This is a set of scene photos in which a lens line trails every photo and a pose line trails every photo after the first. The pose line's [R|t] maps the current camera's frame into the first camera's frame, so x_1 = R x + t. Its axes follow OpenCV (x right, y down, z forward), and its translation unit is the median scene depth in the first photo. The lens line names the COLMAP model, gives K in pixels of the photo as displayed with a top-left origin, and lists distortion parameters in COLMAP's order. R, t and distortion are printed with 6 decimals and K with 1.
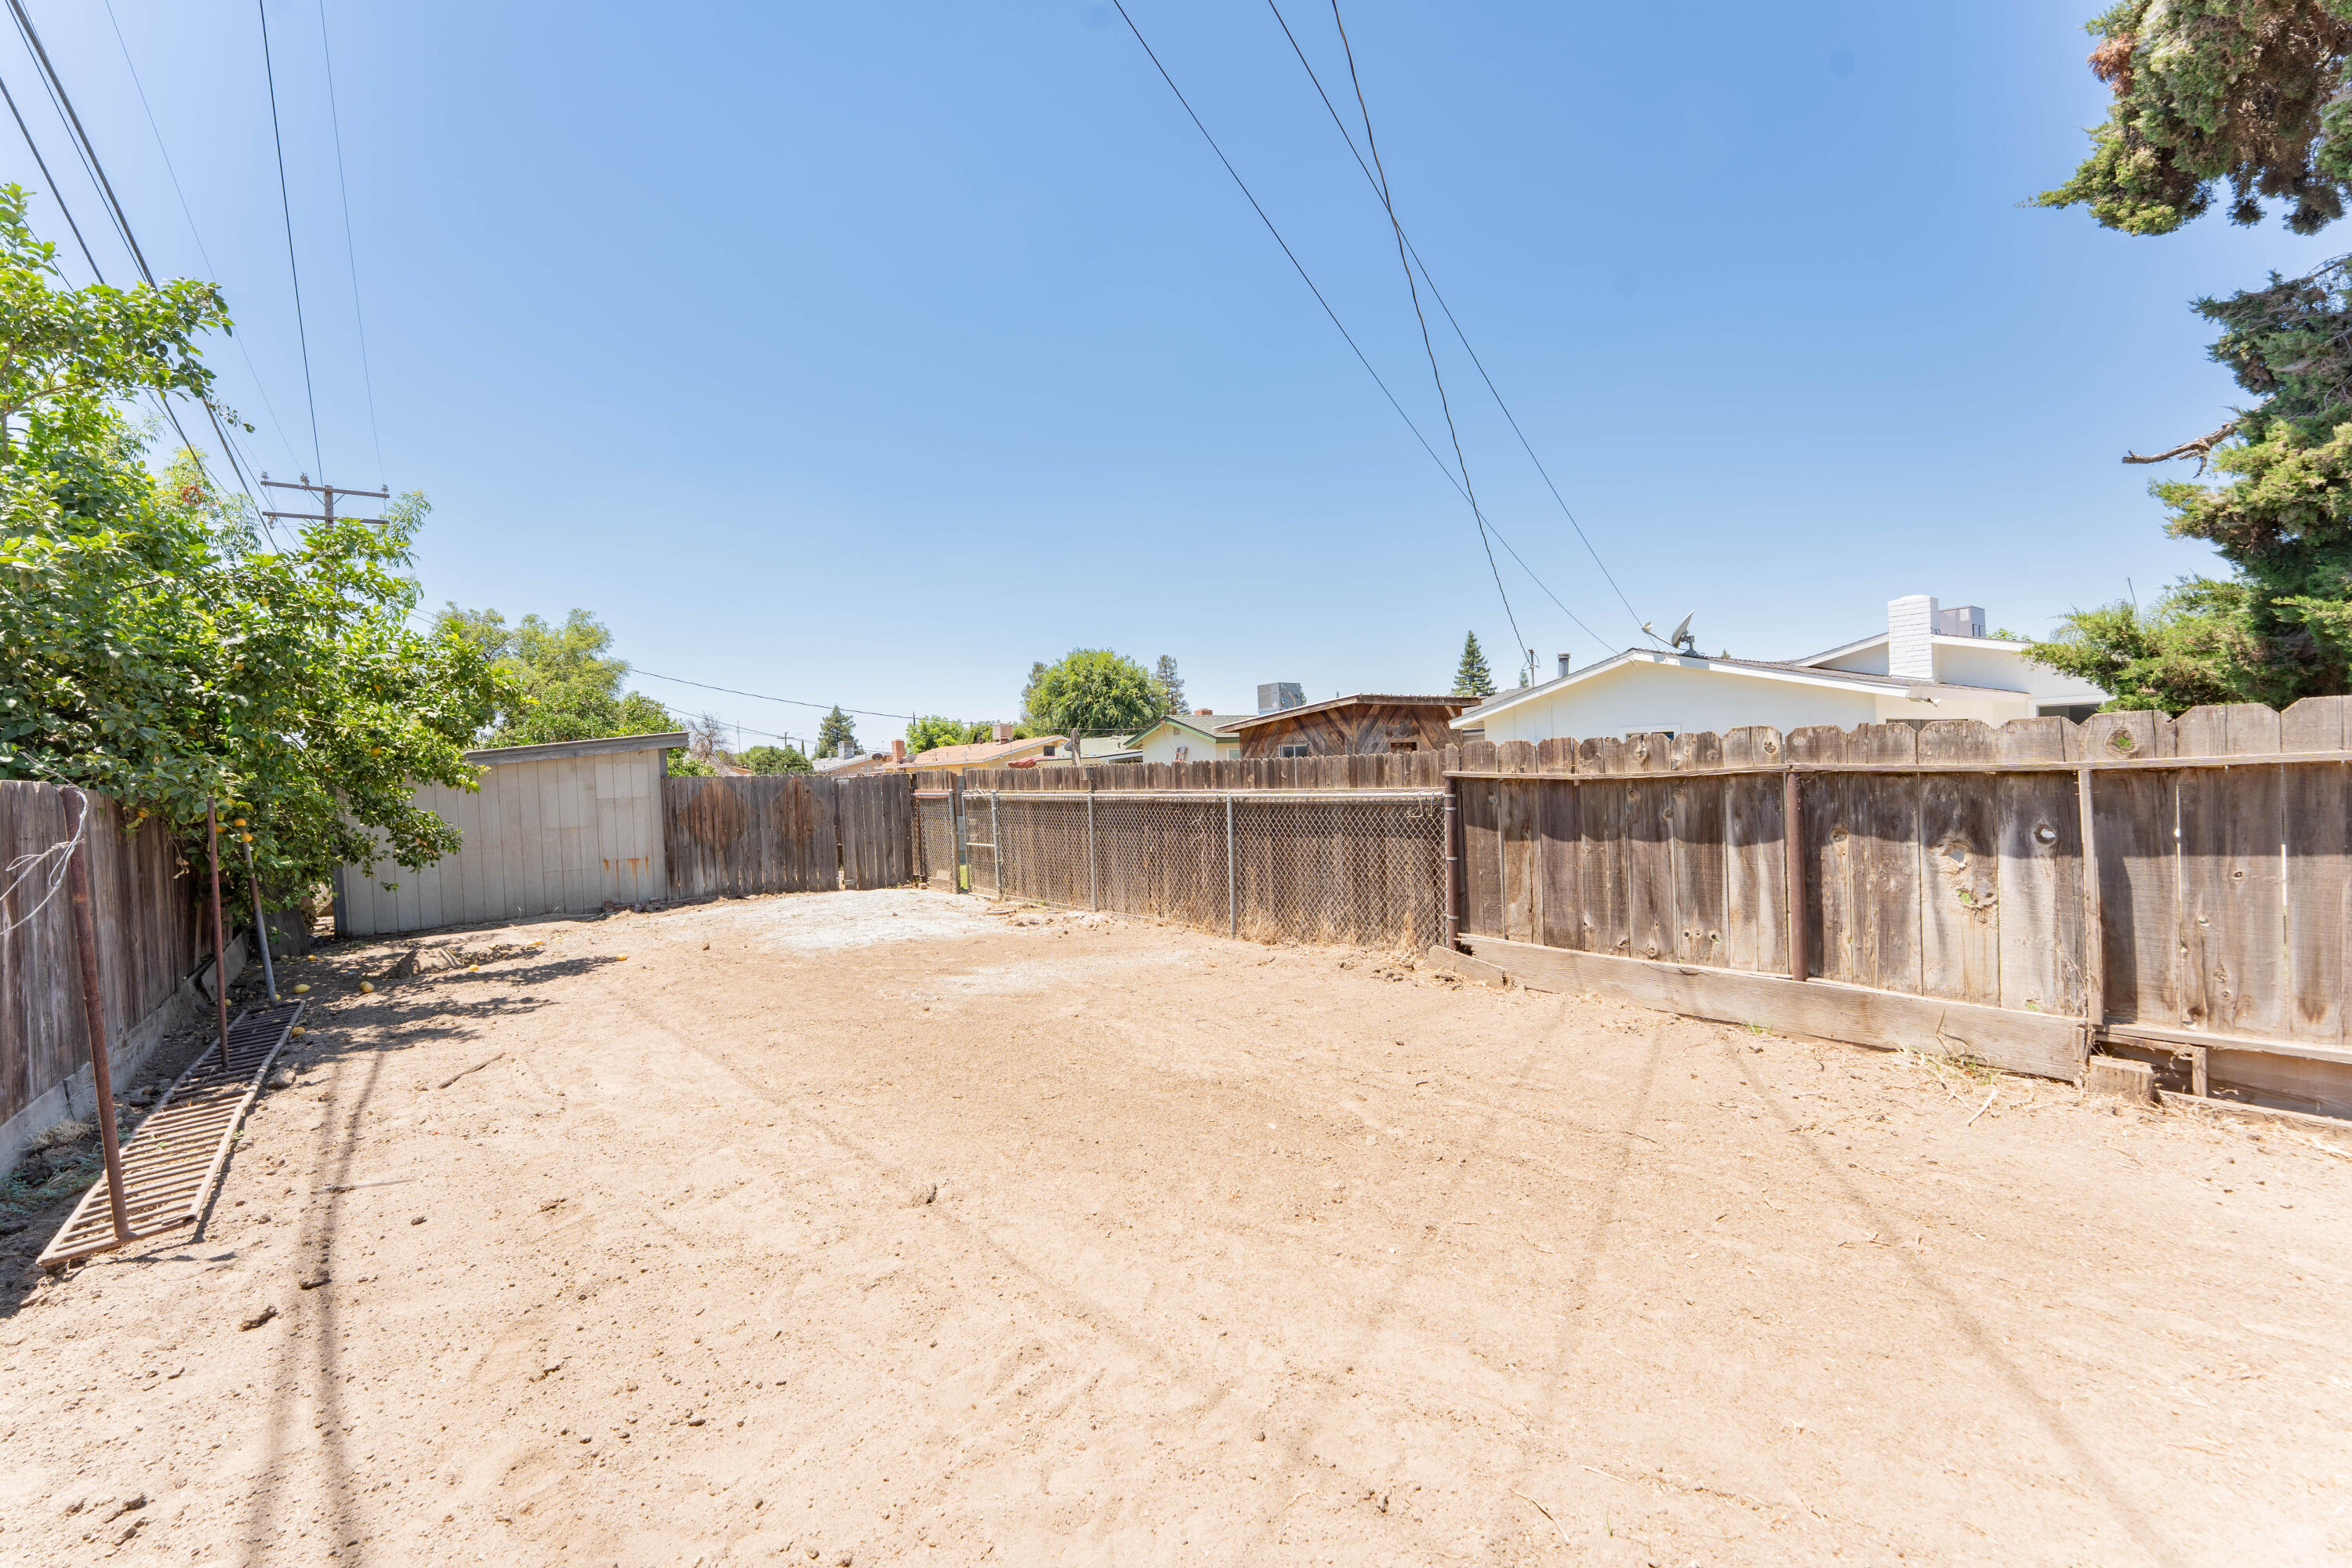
lens RADIAL K [[938.6, 0, 1186.4], [0, 938.6, 789.7], [0, 0, 1]] dist [0.000097, 0.000019]
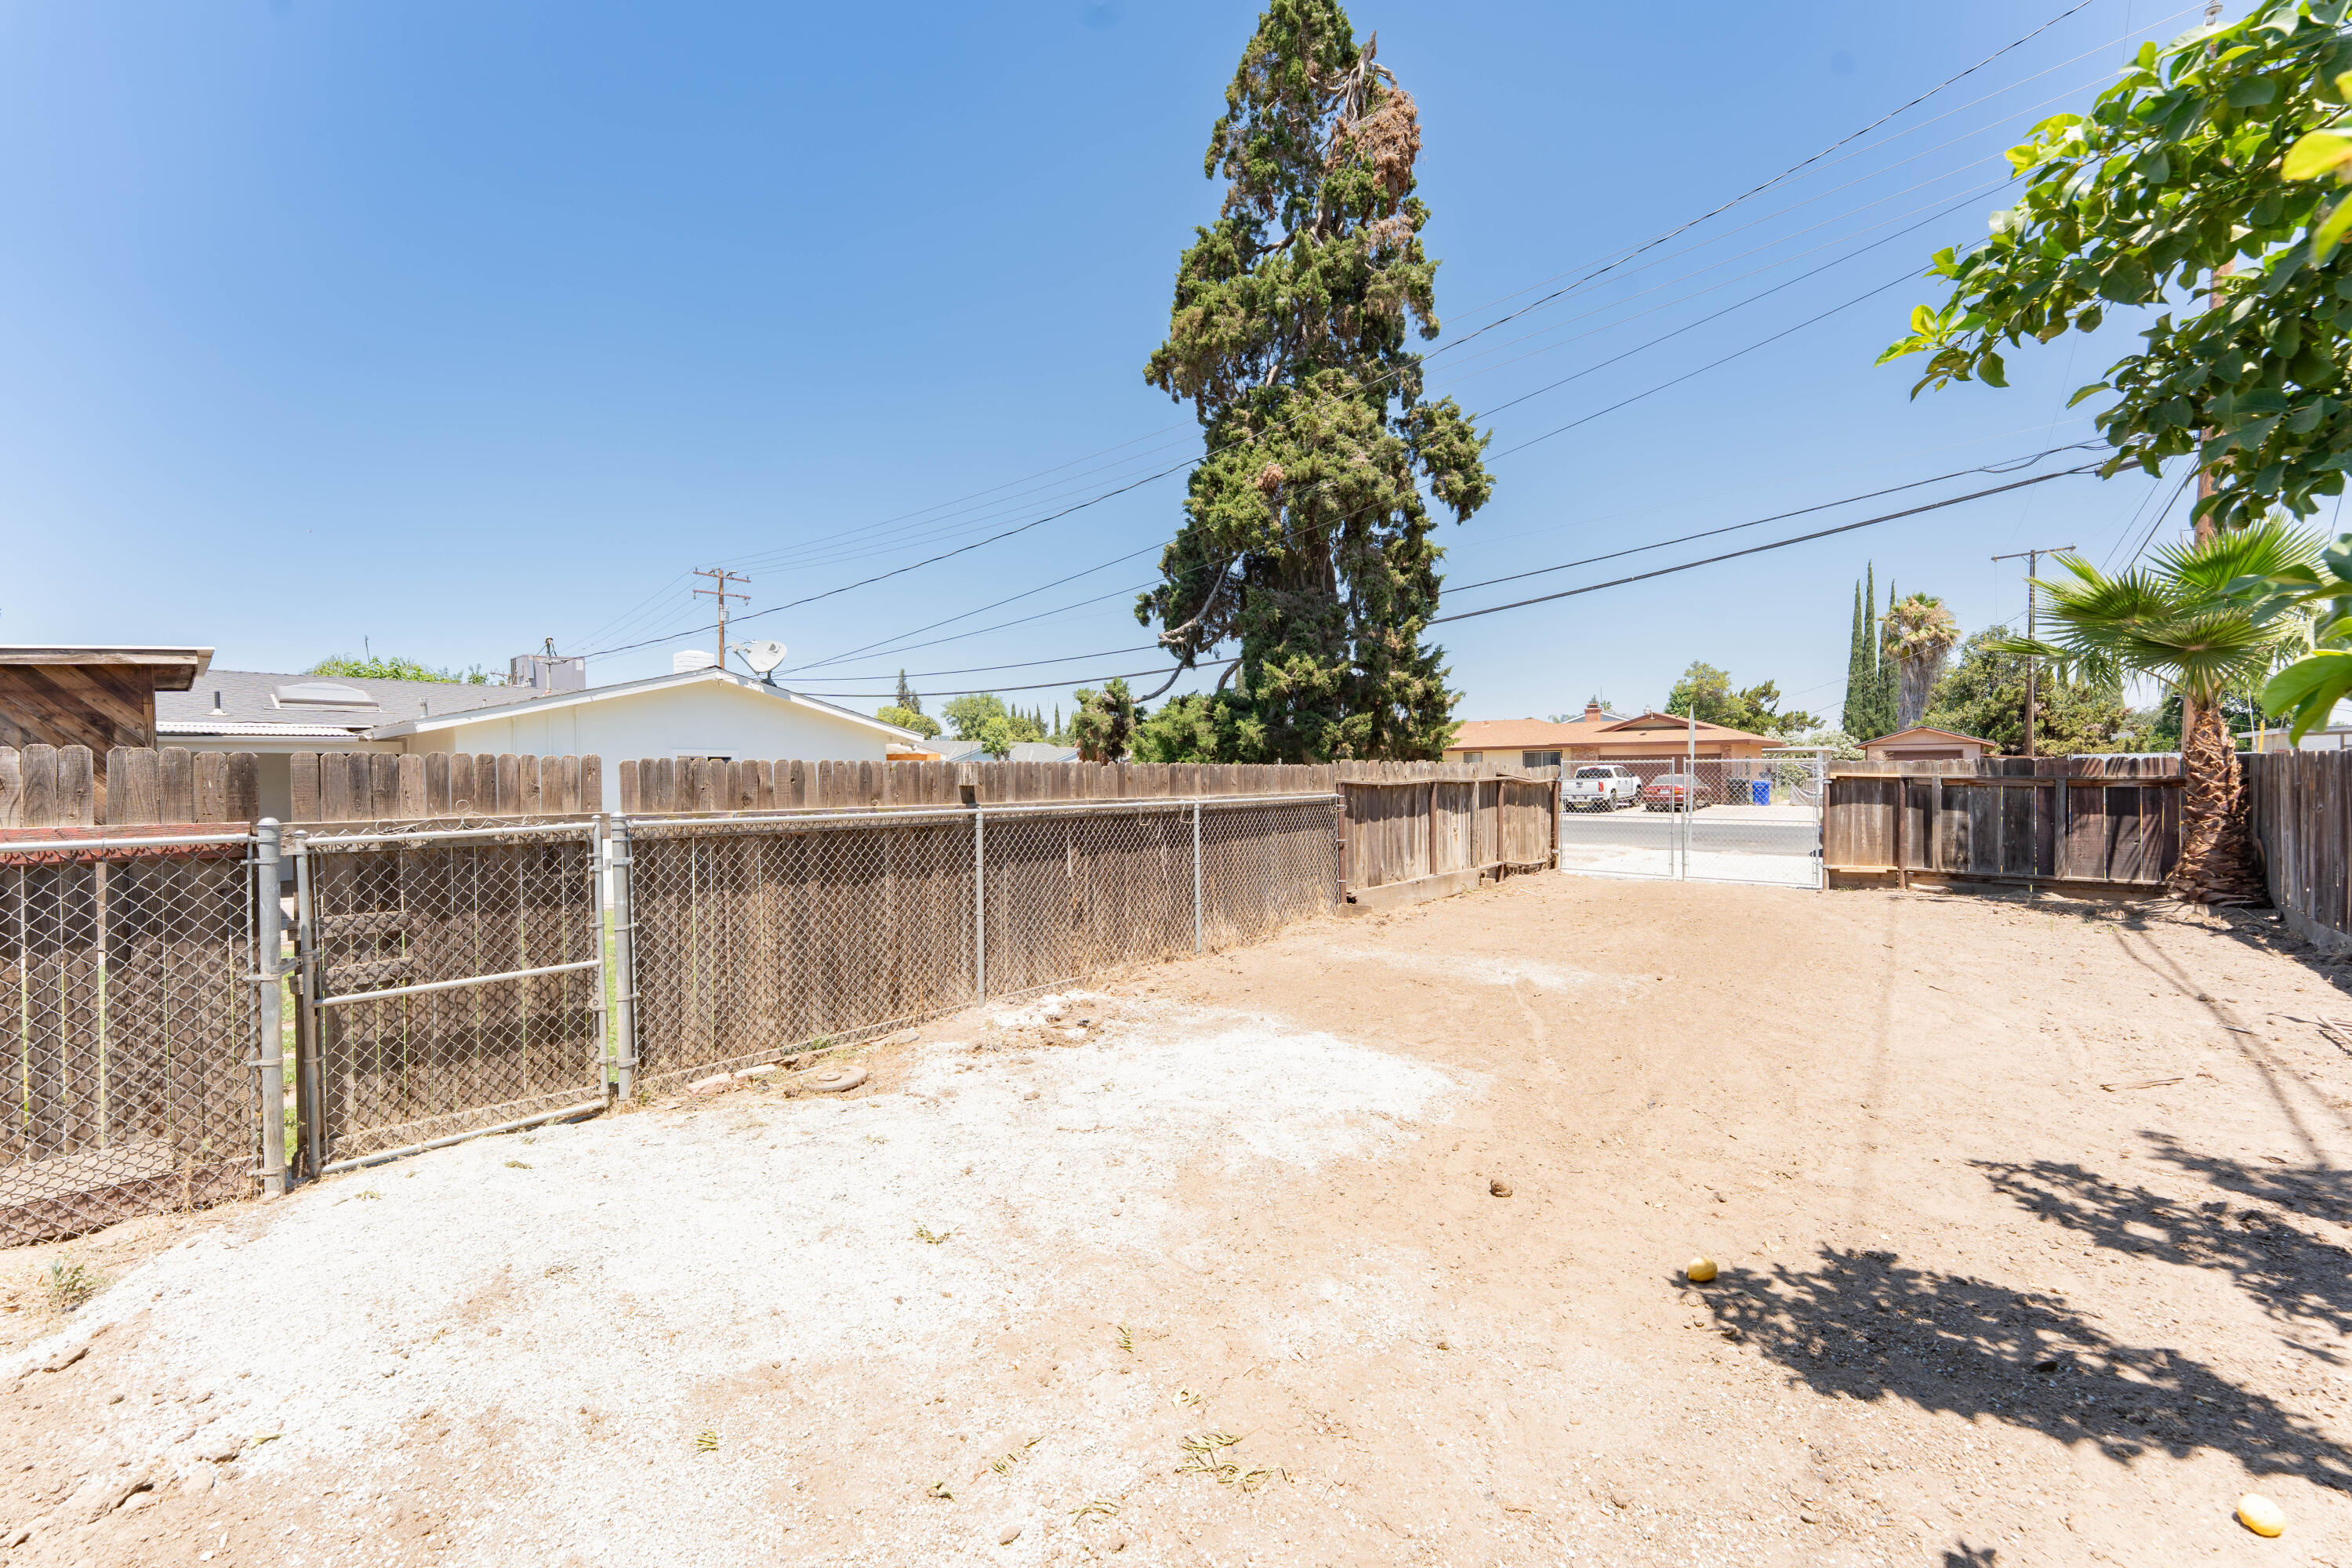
lens RADIAL K [[938.6, 0, 1182.1], [0, 938.6, 791.5], [0, 0, 1]] dist [0.000097, 0.000019]
pose [[-0.171189, 0.024546, 0.984932, -0.833640], [0.038544, 0.999091, -0.018200, 0.012413], [-0.984484, 0.034847, -0.171979, 1.139929]]
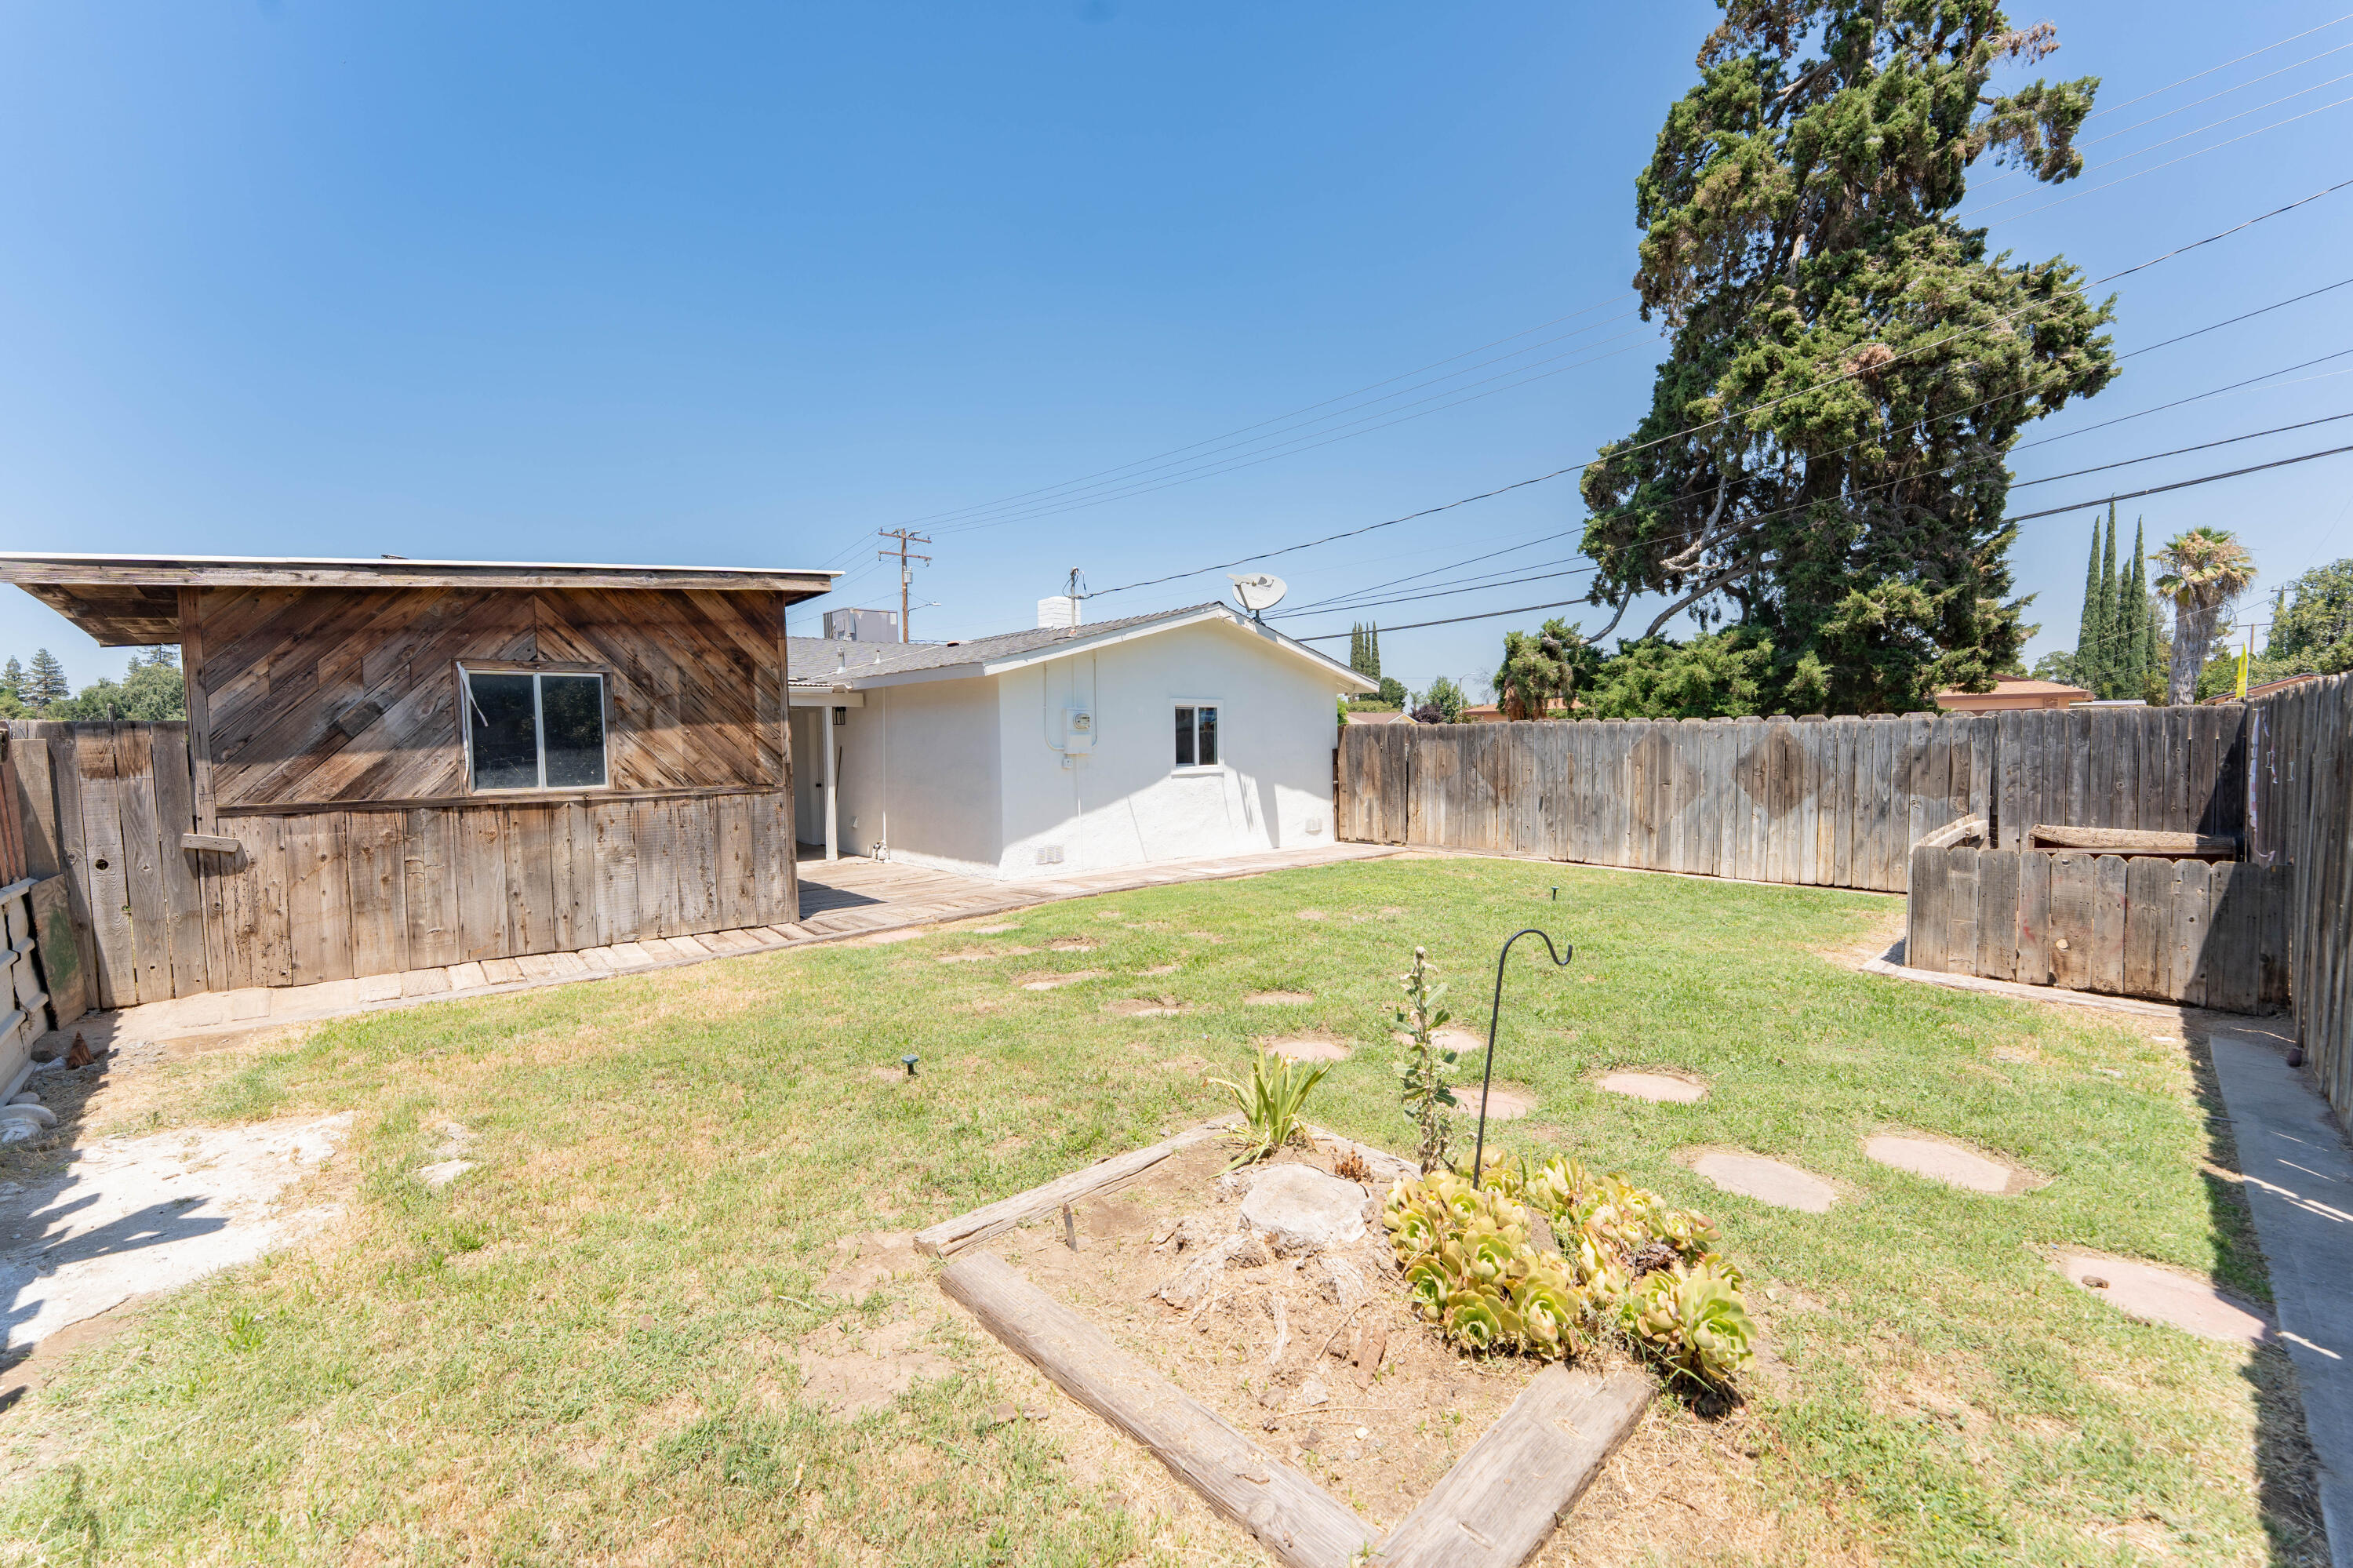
lens RADIAL K [[939.0, 0, 1187.5], [0, 939.0, 795.7], [0, 0, 1]] dist [0.000097, 0.000019]
pose [[-0.080919, -0.018027, 0.996558, -0.541142], [0.038379, 0.999039, 0.021188, -0.003076], [-0.995981, 0.039962, -0.080150, 1.768815]]
